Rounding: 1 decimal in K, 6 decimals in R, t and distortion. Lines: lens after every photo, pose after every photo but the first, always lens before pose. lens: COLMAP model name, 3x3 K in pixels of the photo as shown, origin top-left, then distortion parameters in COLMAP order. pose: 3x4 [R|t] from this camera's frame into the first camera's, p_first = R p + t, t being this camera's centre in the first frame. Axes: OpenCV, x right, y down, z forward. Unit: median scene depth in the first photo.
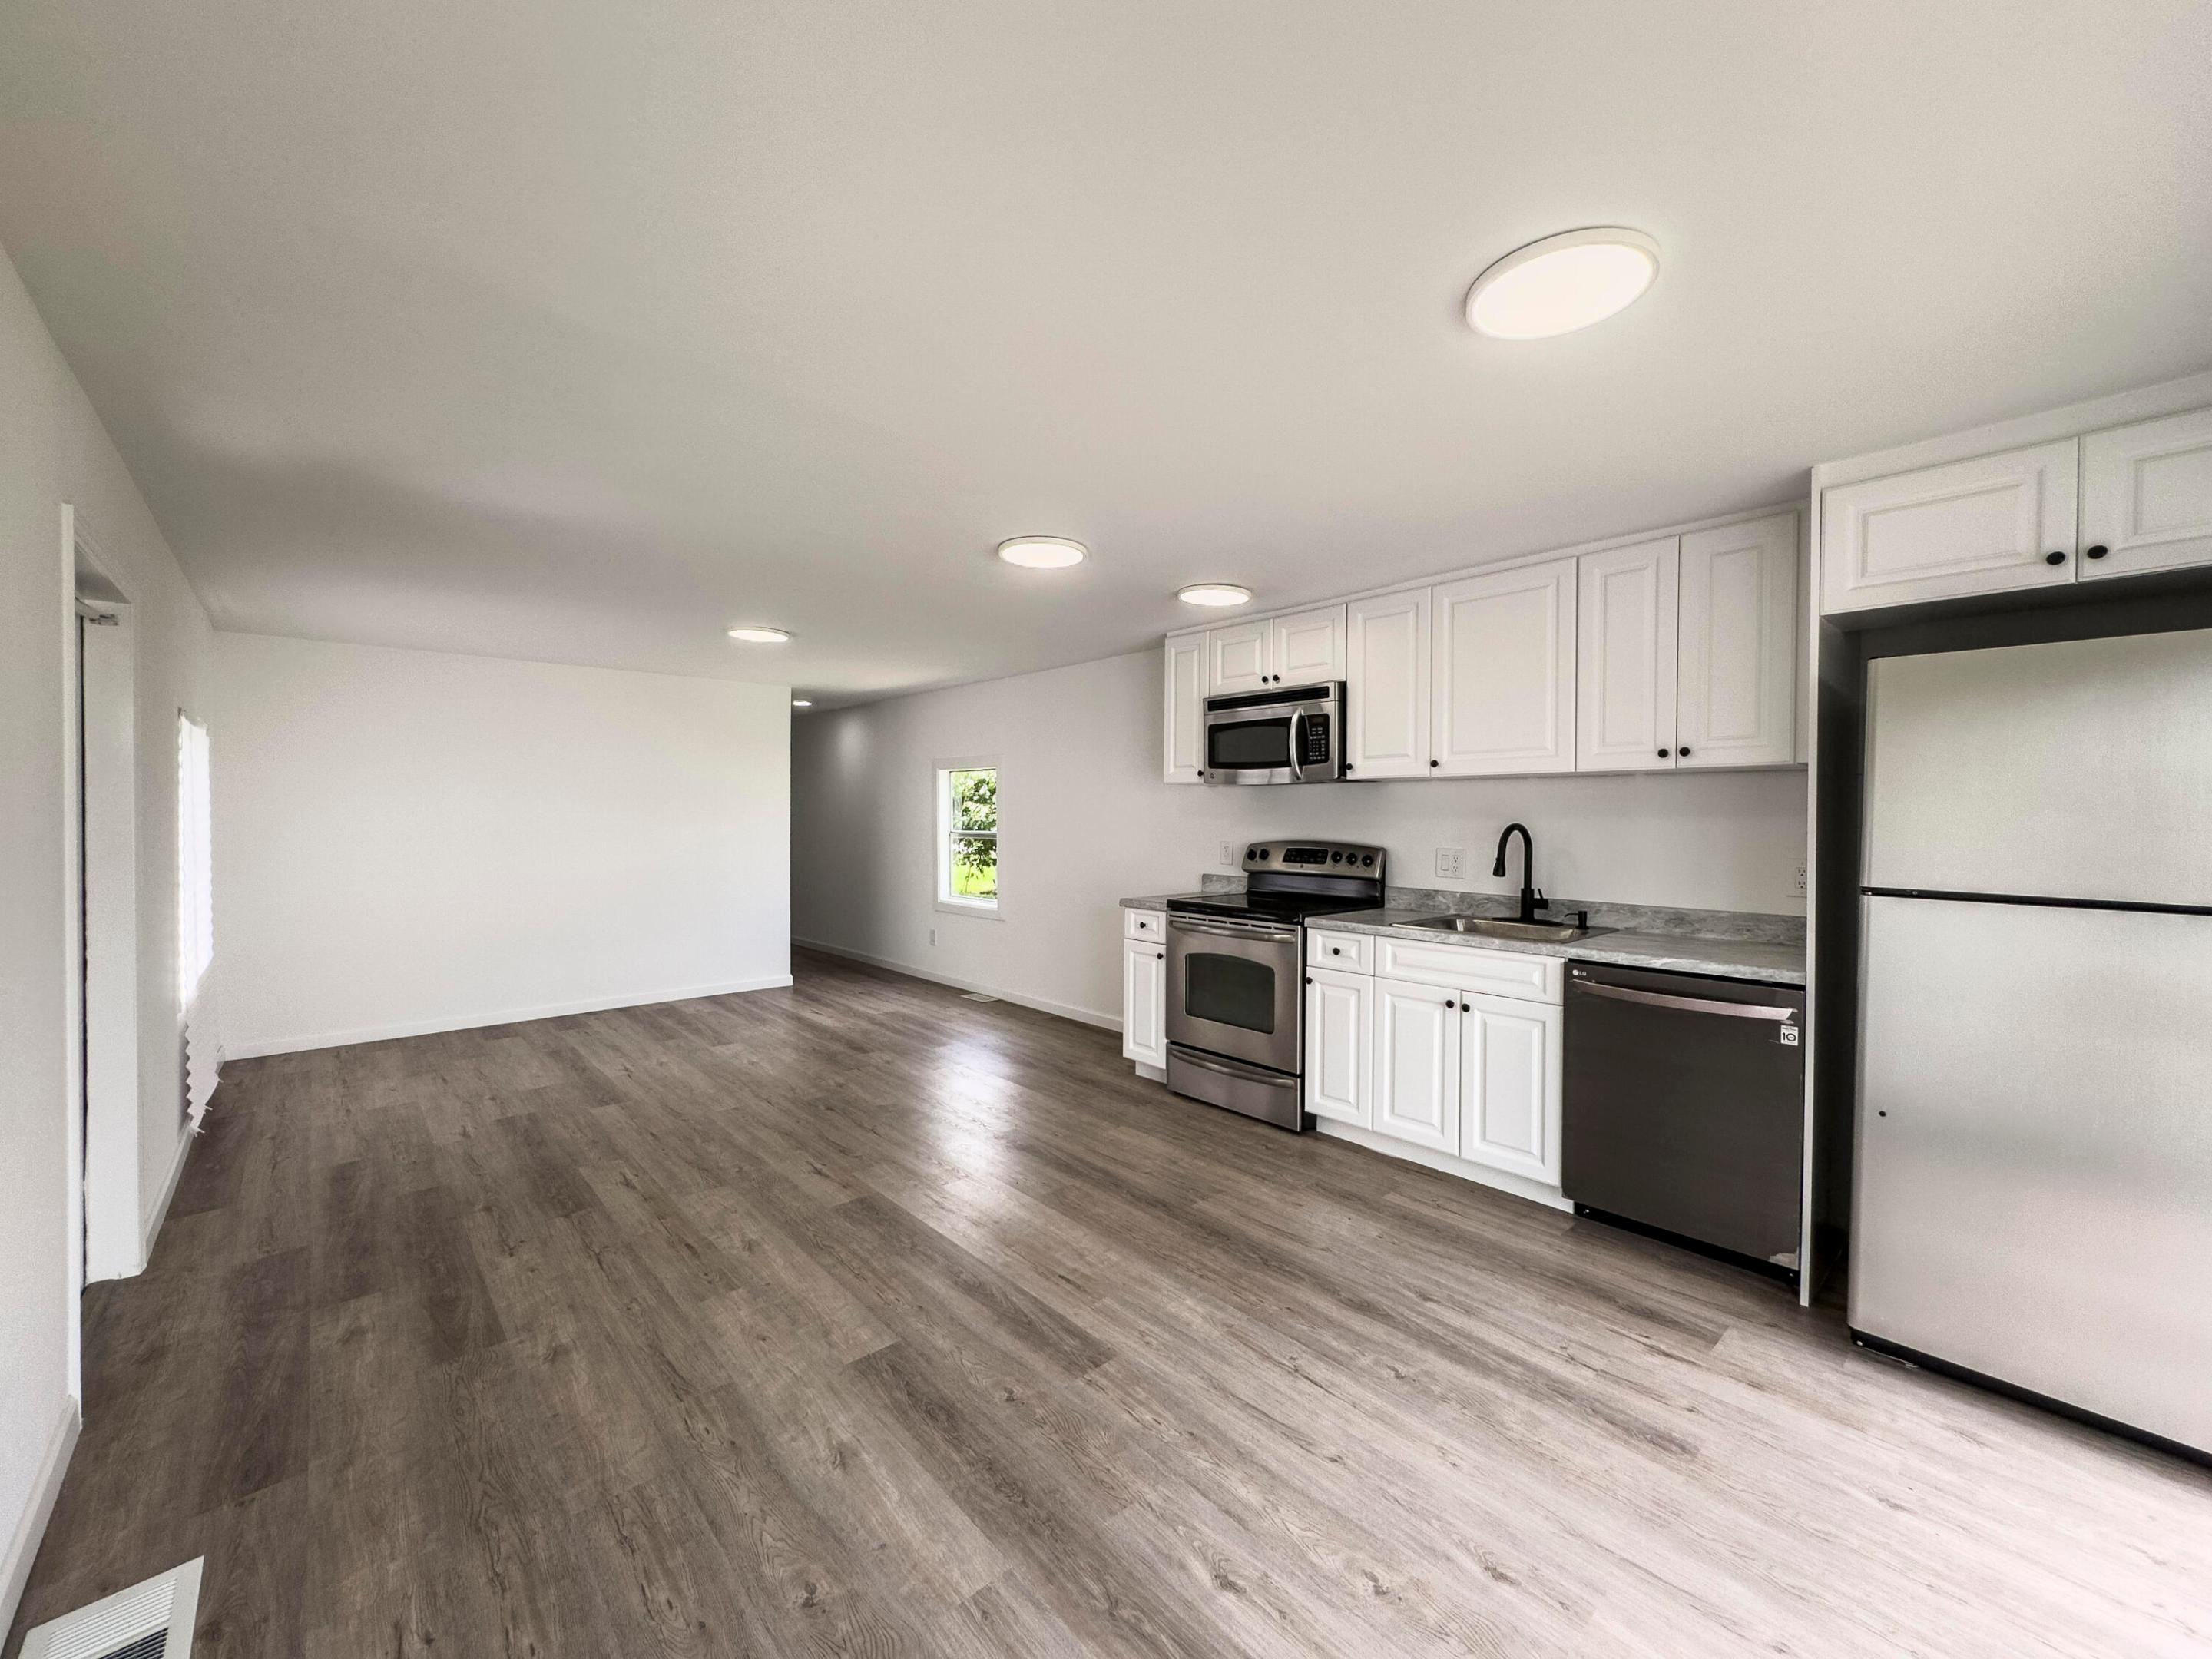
lens RADIAL K [[881.8, 0, 1105.0], [0, 881.8, 832.3], [0, 0, 1]] dist [-0.003250, 0.001526]
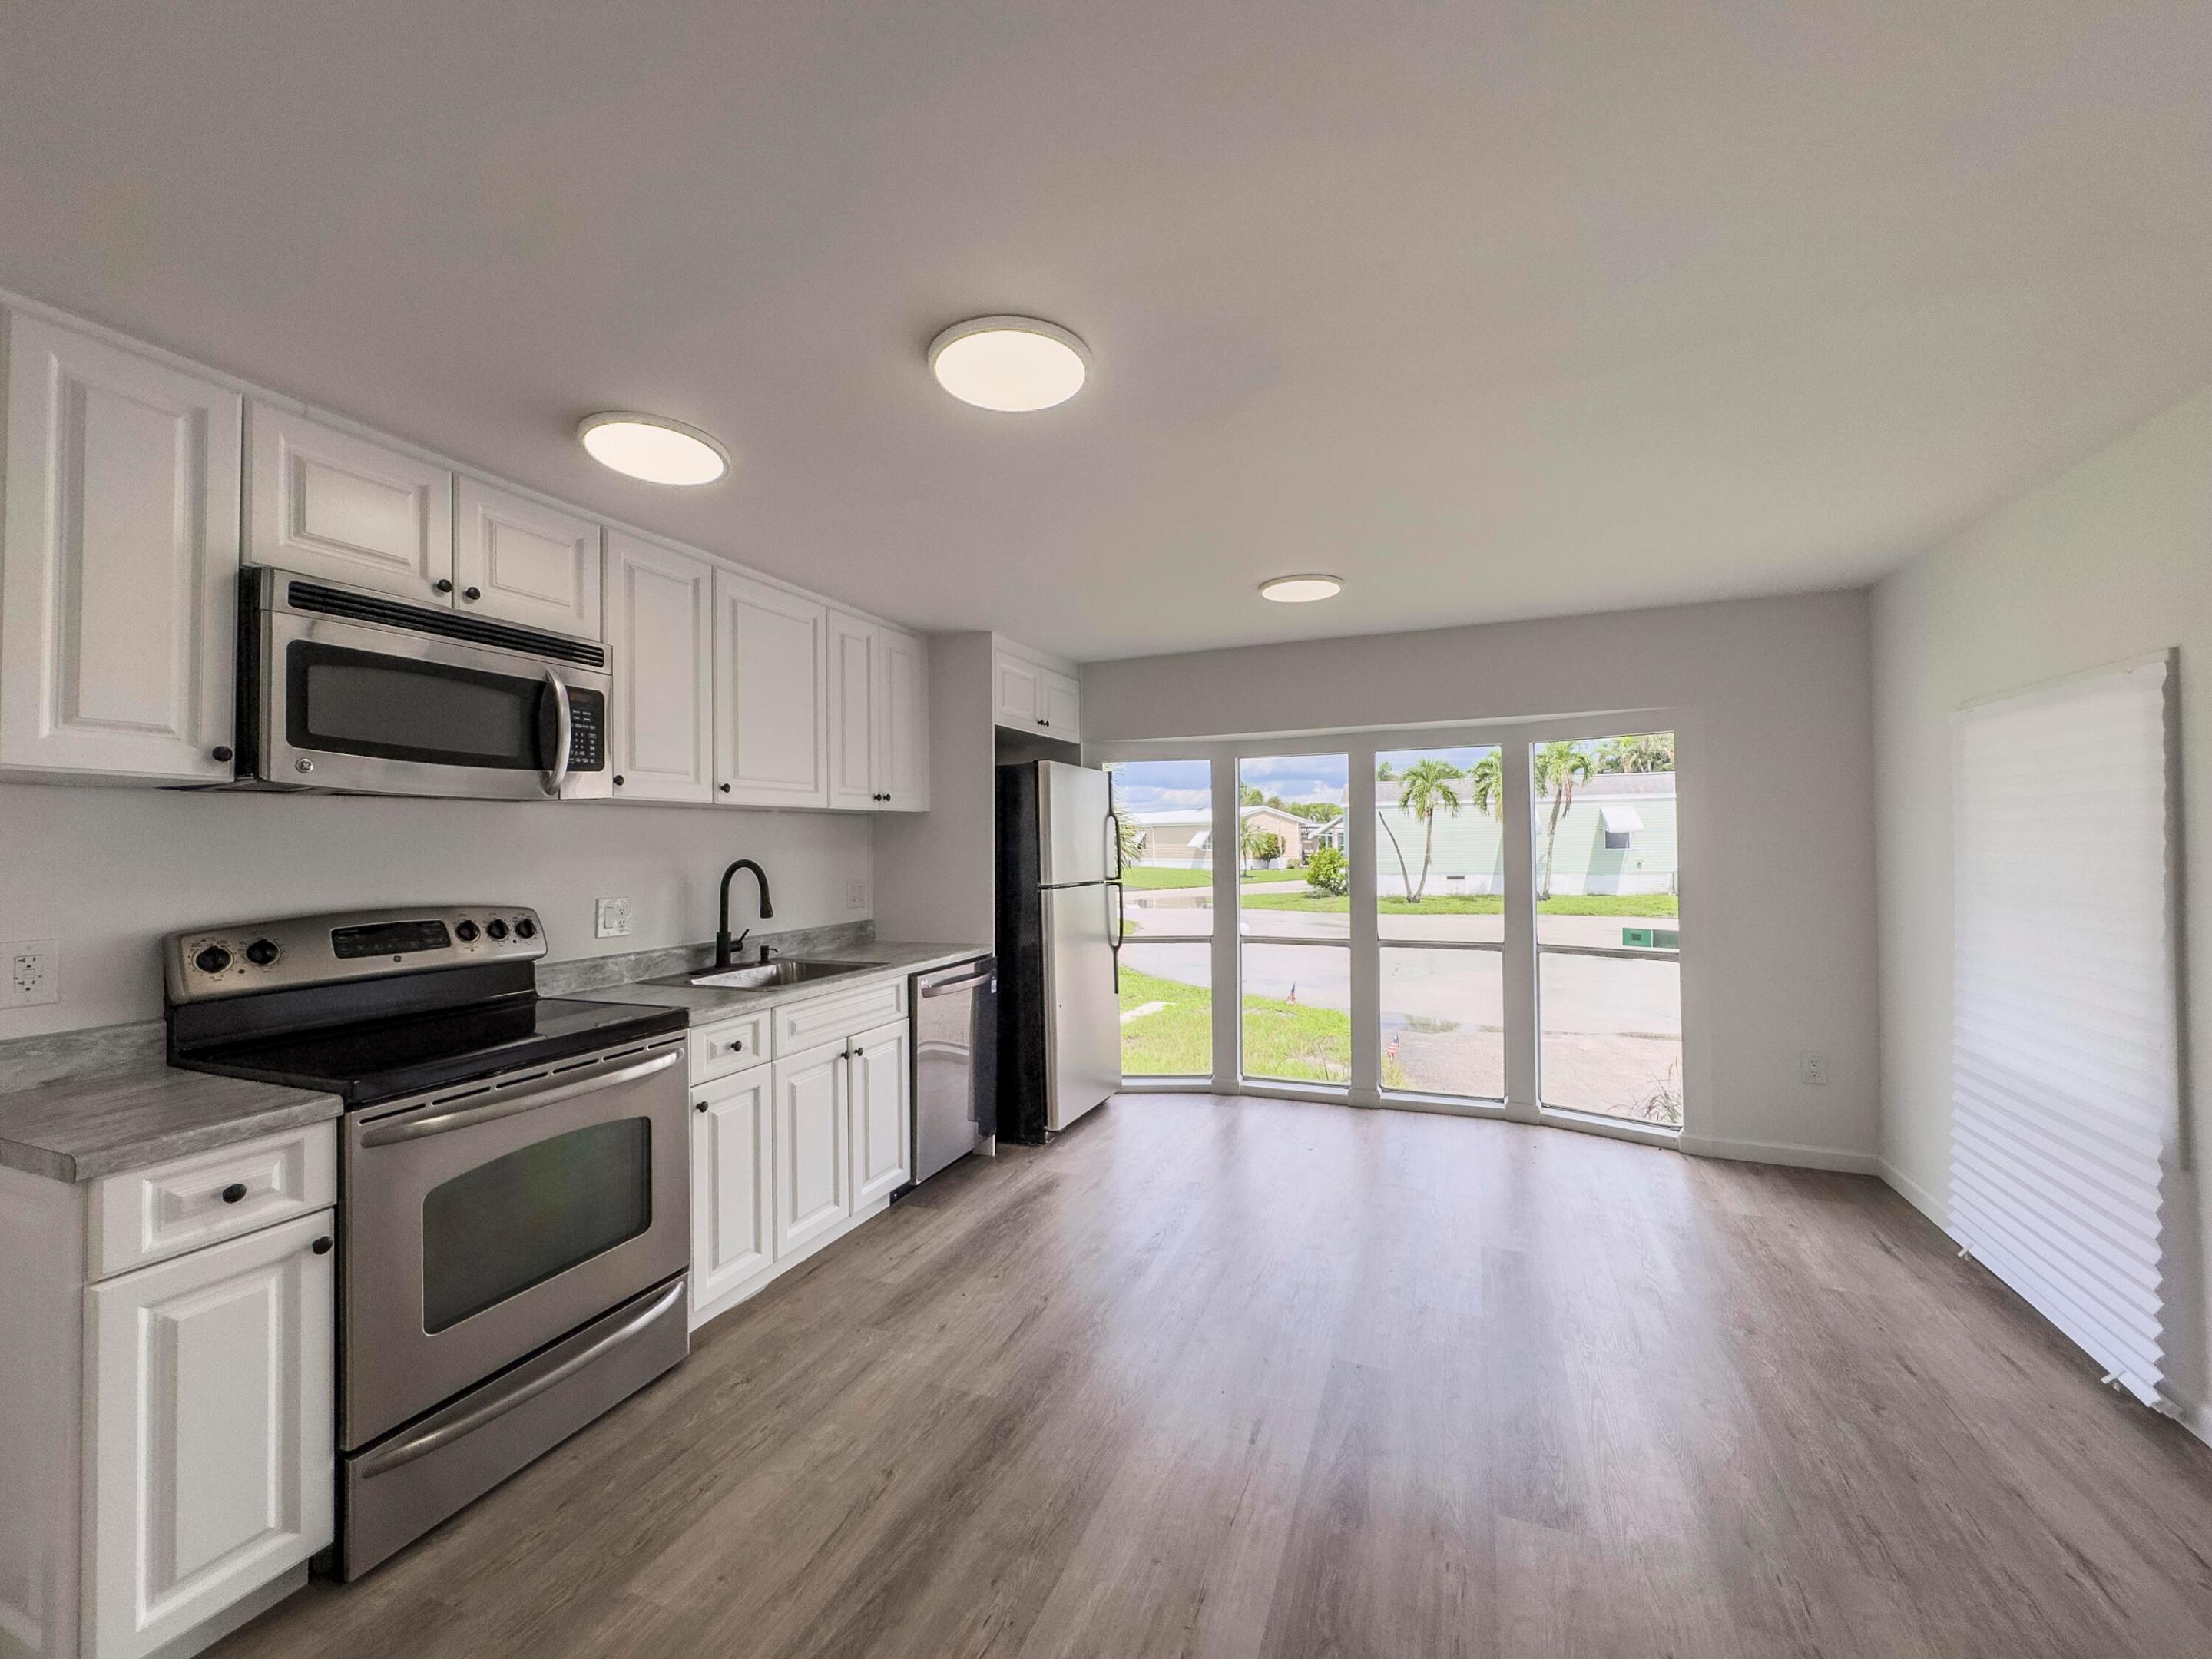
lens RADIAL K [[881.8, 0, 1104.7], [0, 881.8, 829.9], [0, 0, 1]] dist [-0.003250, 0.001526]
pose [[-0.440586, 0.012894, 0.897618, -0.564160], [0.028858, 0.999583, -0.000194, -0.032952], [-0.897247, 0.025819, -0.440774, 1.167816]]
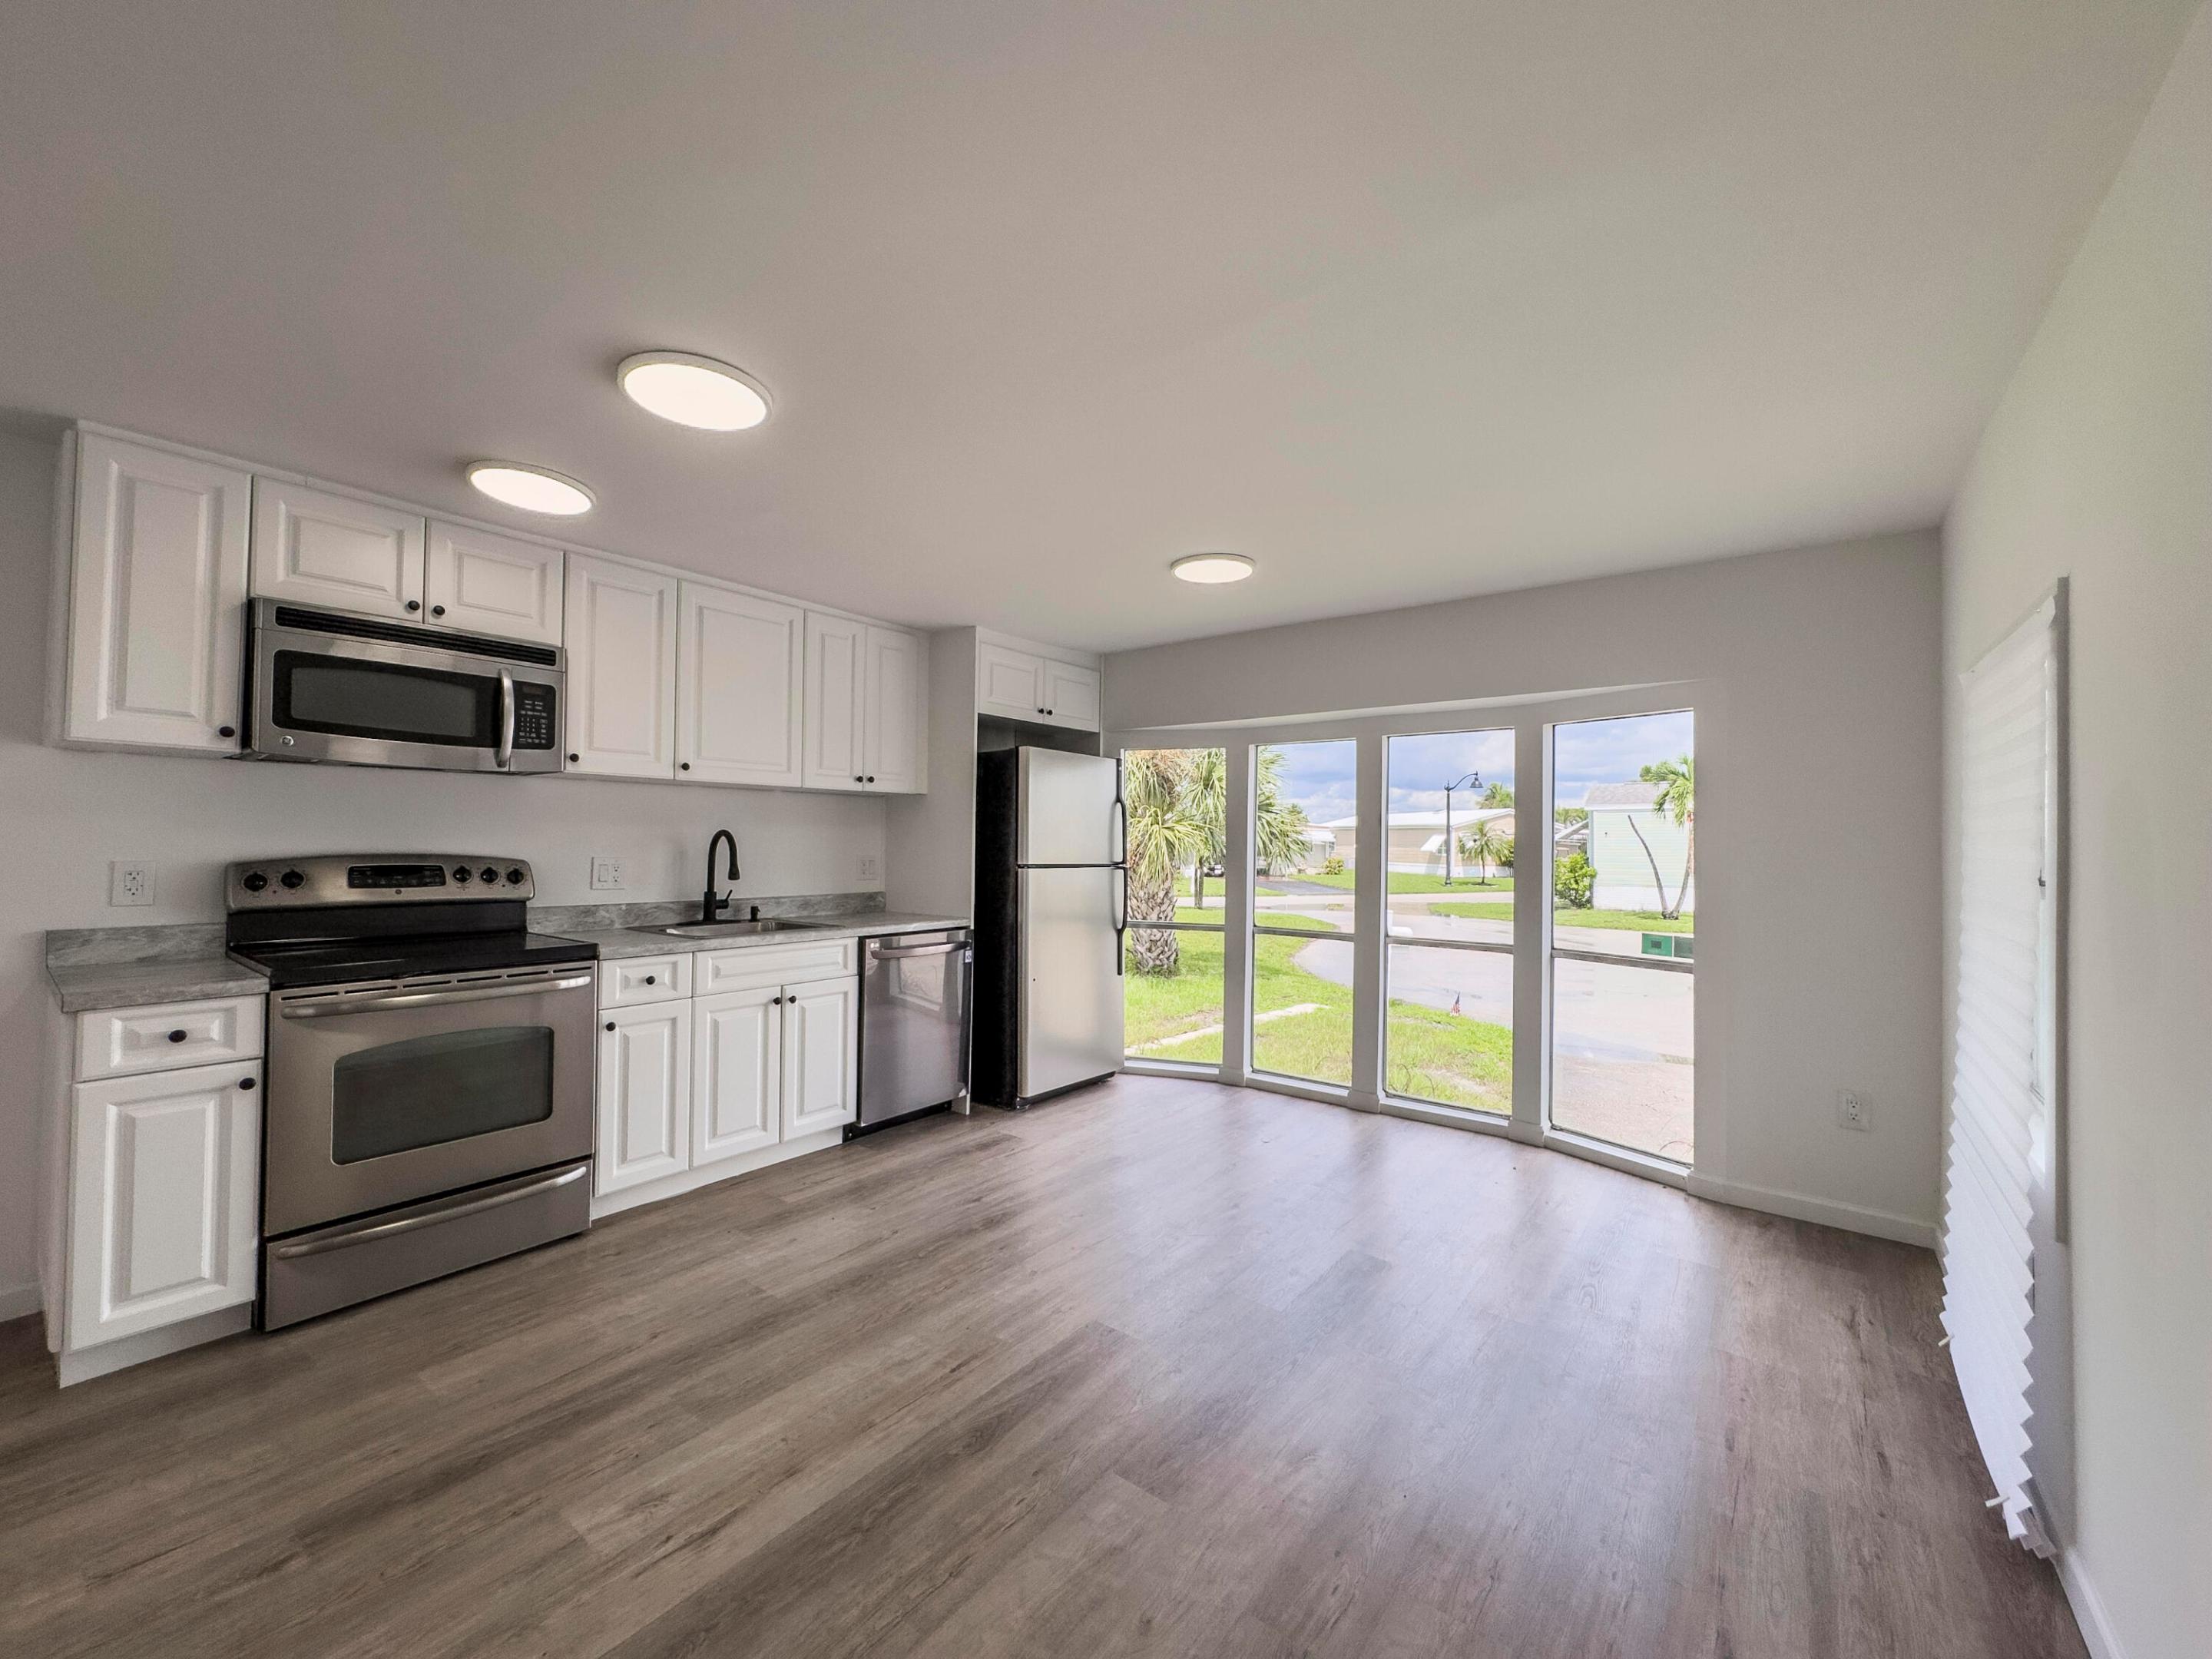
lens RADIAL K [[881.8, 0, 1105.2], [0, 881.8, 828.8], [0, 0, 1]] dist [-0.003250, 0.001526]
pose [[-0.184259, 0.007836, 0.982847, -0.724702], [0.008058, 0.999947, -0.006462, -0.000967], [-0.982845, 0.006729, -0.184312, 0.813996]]
